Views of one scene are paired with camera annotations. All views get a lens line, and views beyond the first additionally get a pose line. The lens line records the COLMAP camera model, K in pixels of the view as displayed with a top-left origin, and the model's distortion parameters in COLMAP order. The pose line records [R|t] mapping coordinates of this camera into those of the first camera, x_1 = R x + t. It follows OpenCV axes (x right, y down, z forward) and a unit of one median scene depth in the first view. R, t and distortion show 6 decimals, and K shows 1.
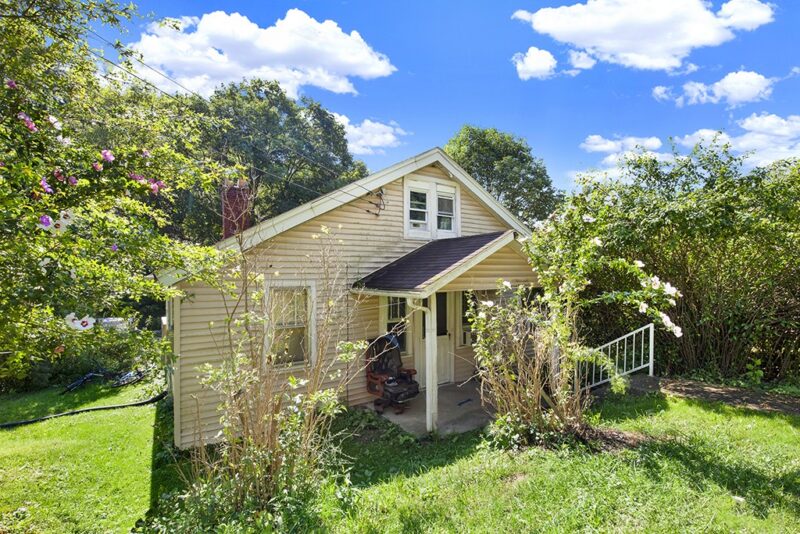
lens RADIAL K [[384.3, 0, 403.0], [0, 384.3, 273.2], [0, 0, 1]] dist [-0.004913, -0.000557]
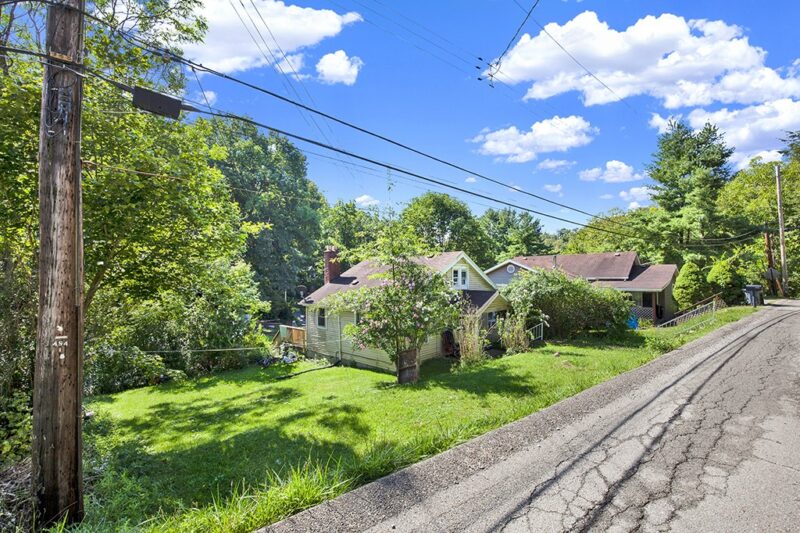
lens RADIAL K [[367.7, 0, 400.0], [0, 367.7, 268.7], [0, 0, 1]] dist [-0.029262, 0.002732]
pose [[0.978106, 0.004870, 0.208050, -0.932295], [-0.001808, 0.999887, -0.014909, -0.221838], [-0.208100, 0.014207, 0.978004, -1.411026]]
